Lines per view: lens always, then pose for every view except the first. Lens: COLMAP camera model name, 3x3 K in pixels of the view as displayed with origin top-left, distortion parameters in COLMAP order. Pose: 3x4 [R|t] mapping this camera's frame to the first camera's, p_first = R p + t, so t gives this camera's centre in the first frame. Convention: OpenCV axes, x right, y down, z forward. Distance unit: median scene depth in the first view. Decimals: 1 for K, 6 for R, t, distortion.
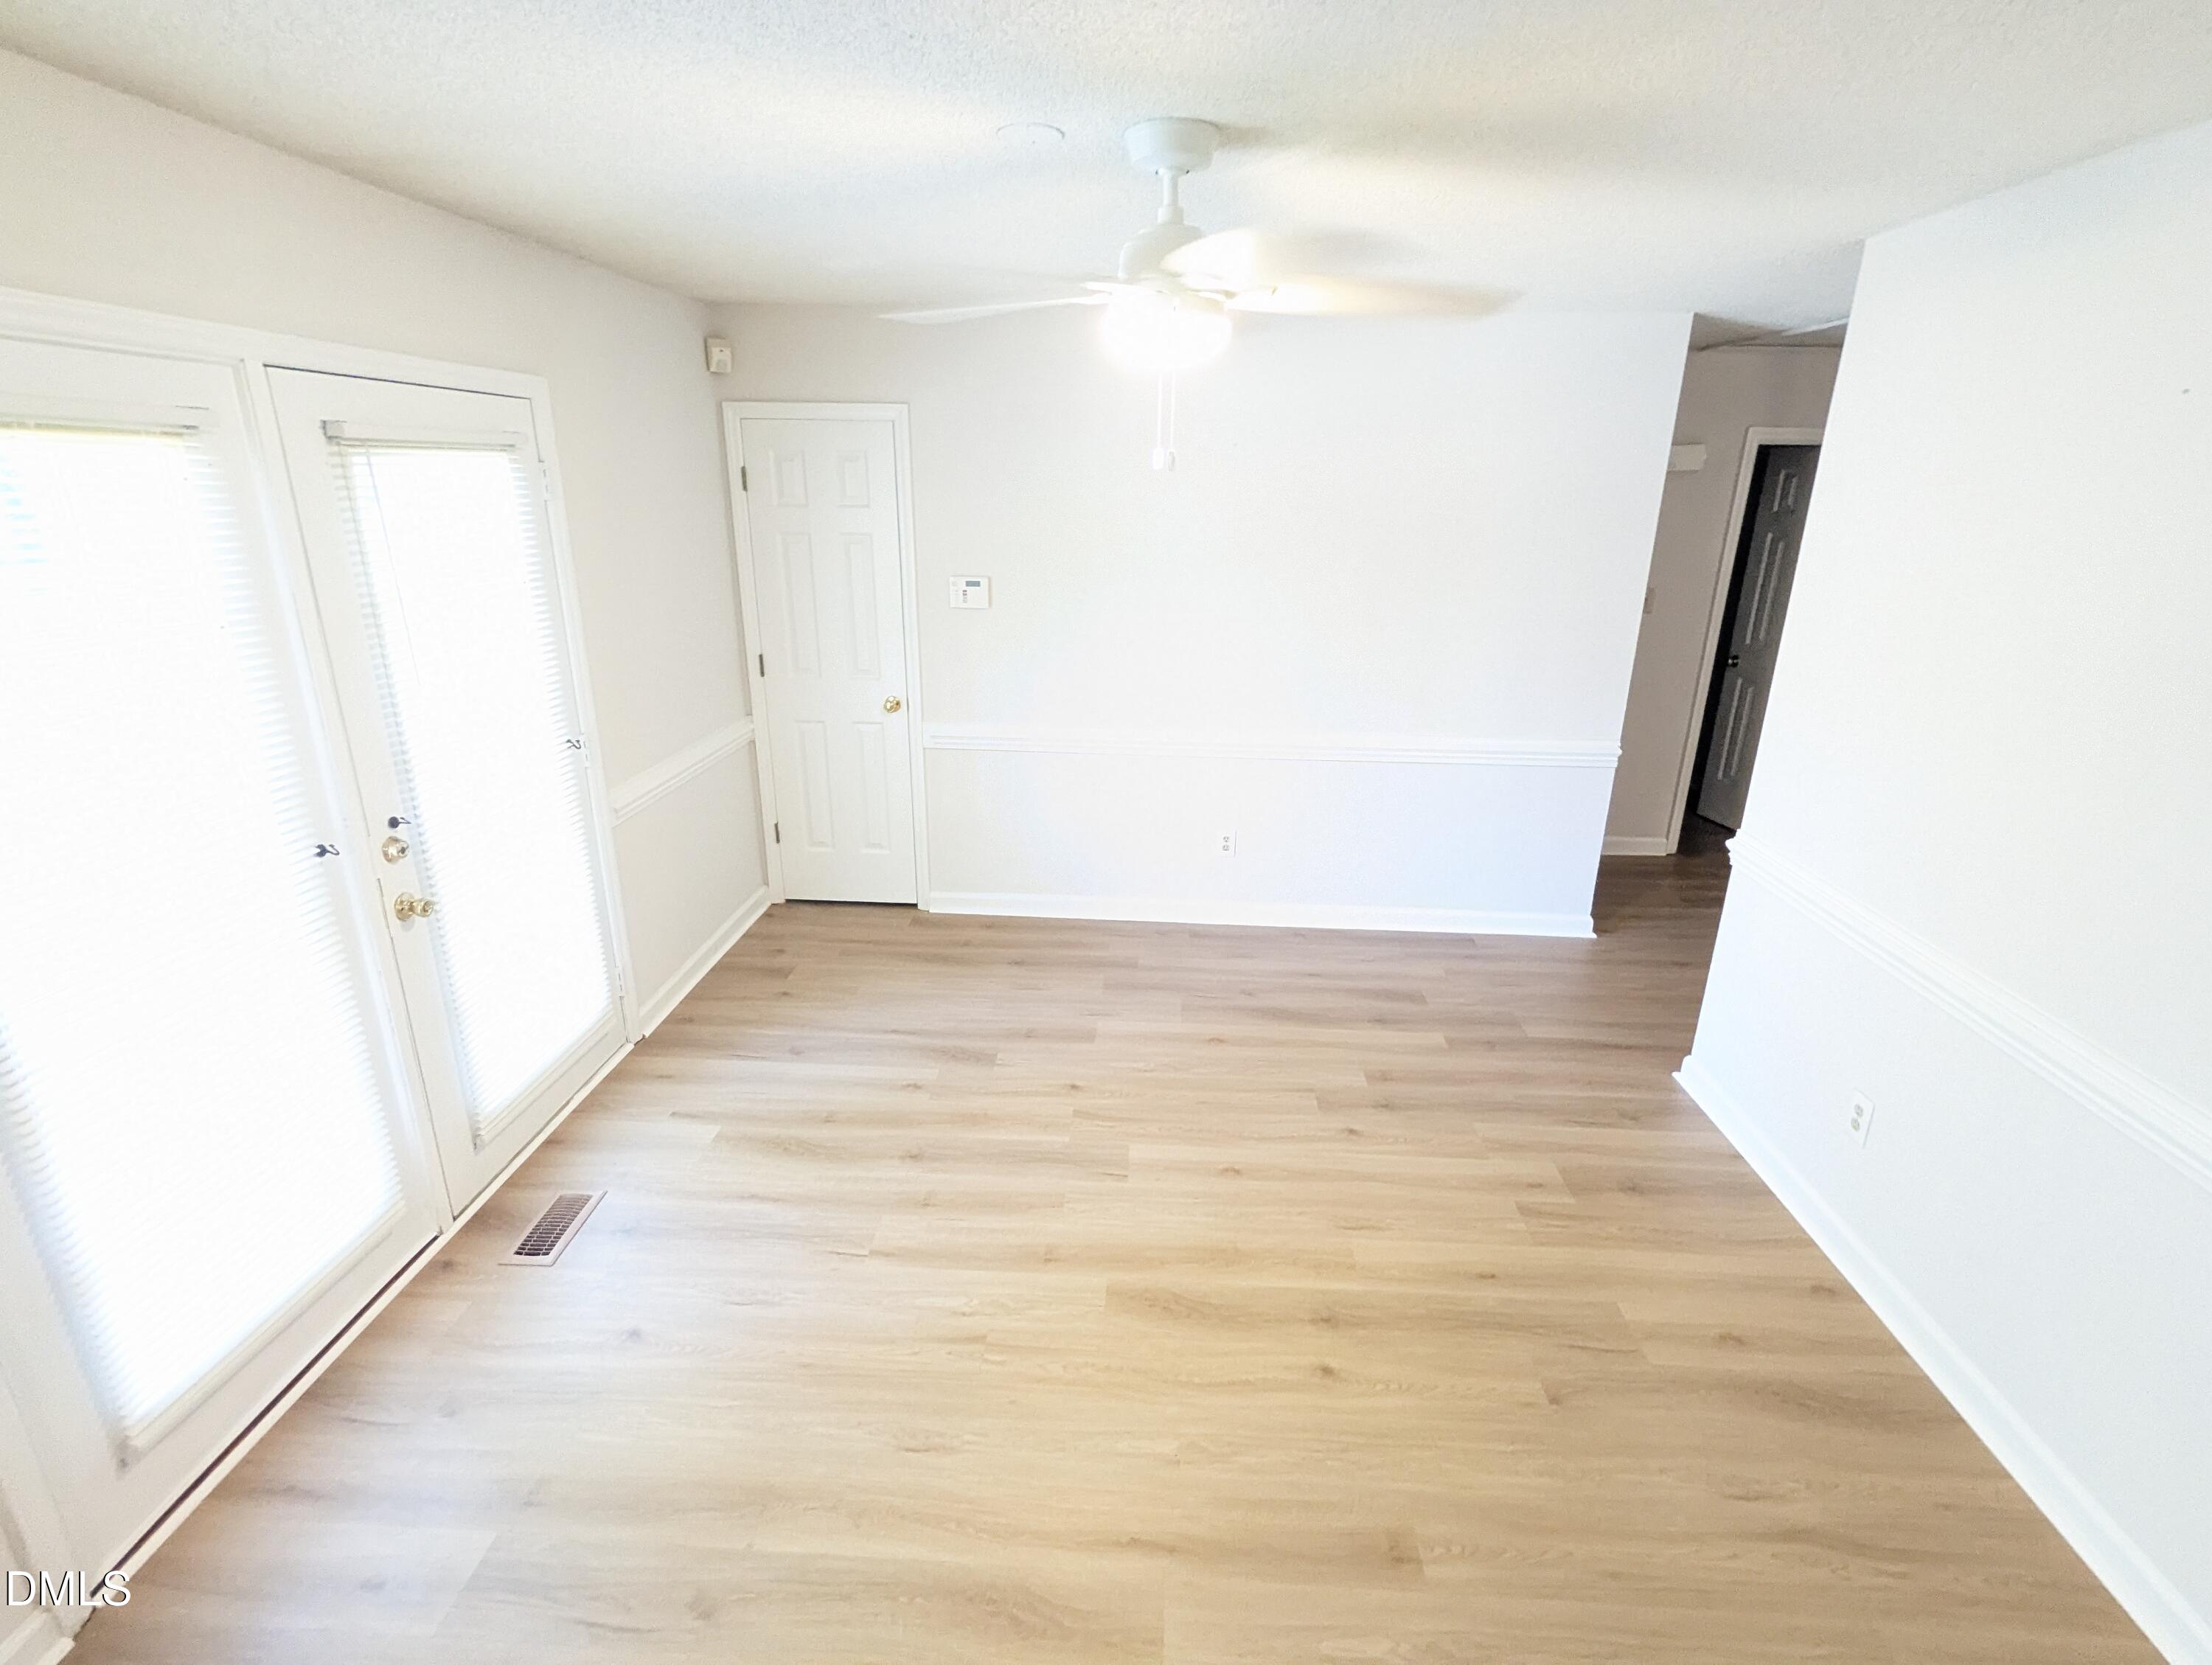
lens RADIAL K [[1051.1, 0, 1115.3], [0, 1051.1, 826.1], [0, 0, 1]] dist [0.004497, 0.001866]
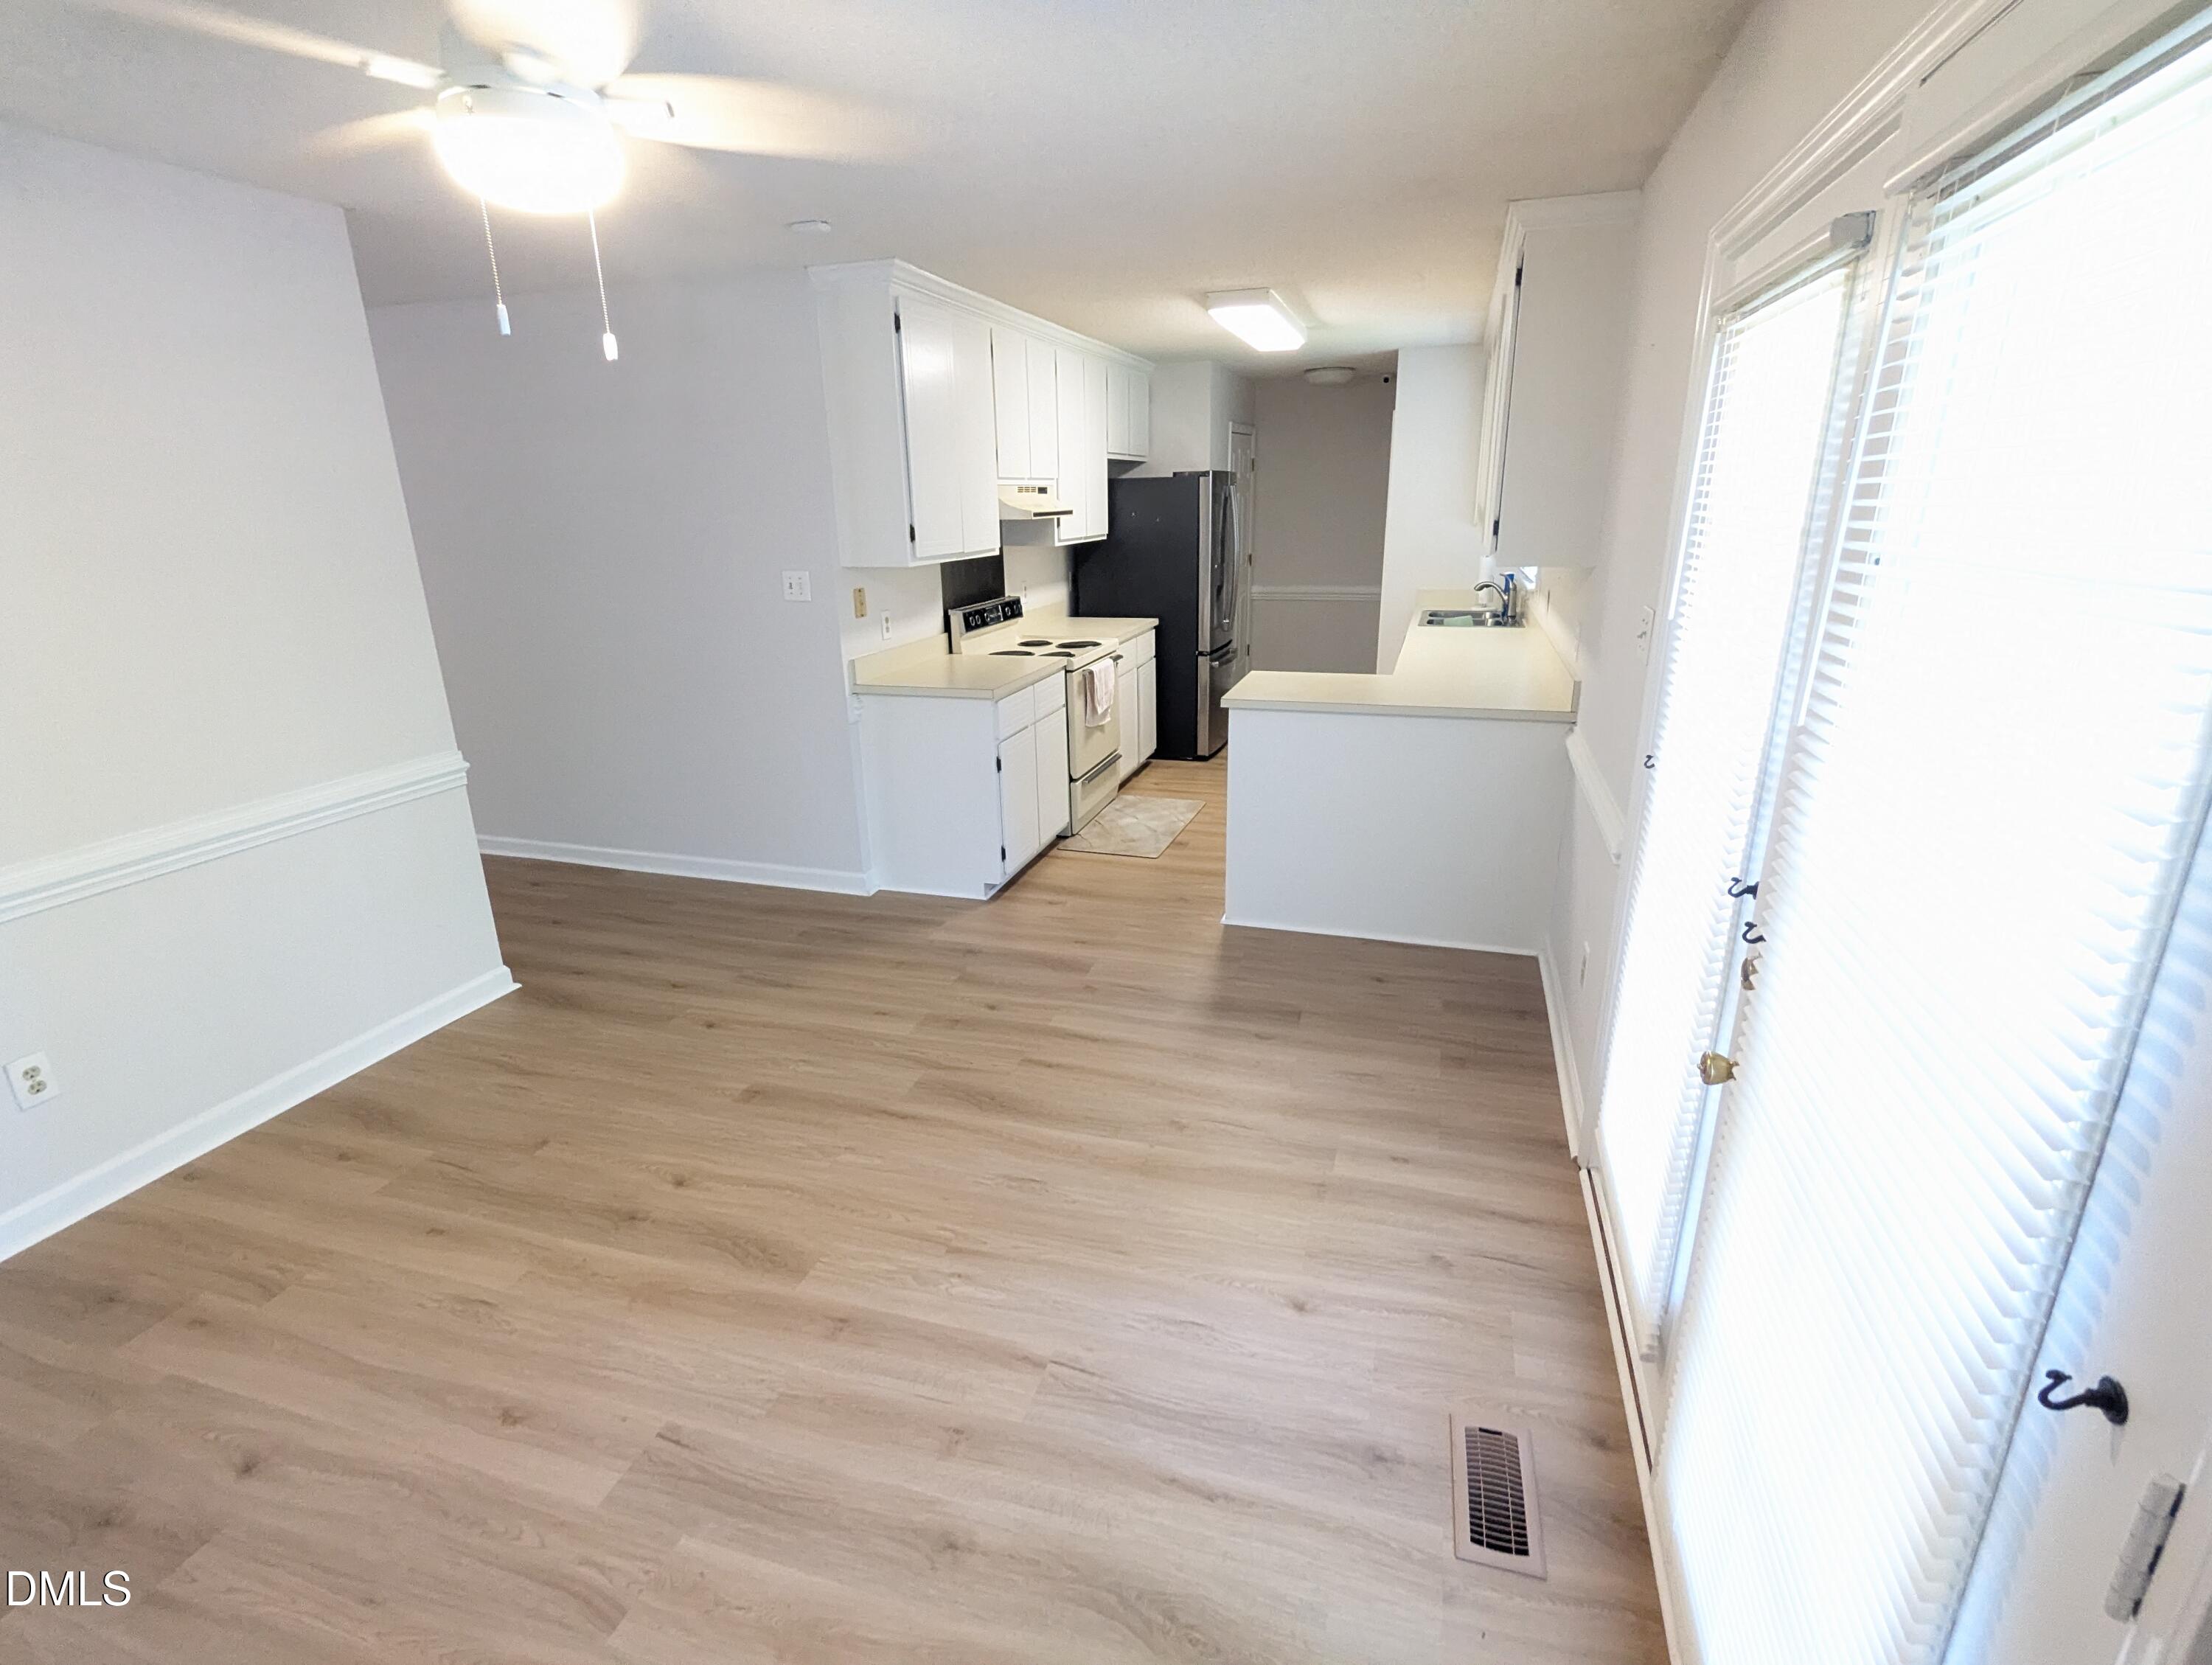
lens RADIAL K [[1051.1, 0, 1115.3], [0, 1051.1, 826.1], [0, 0, 1]] dist [0.004497, 0.001866]
pose [[-0.970202, -0.066868, 0.232890, -0.450670], [0.084063, 0.808572, 0.582361, -0.382748], [-0.227250, 0.584585, -0.778857, 1.397928]]
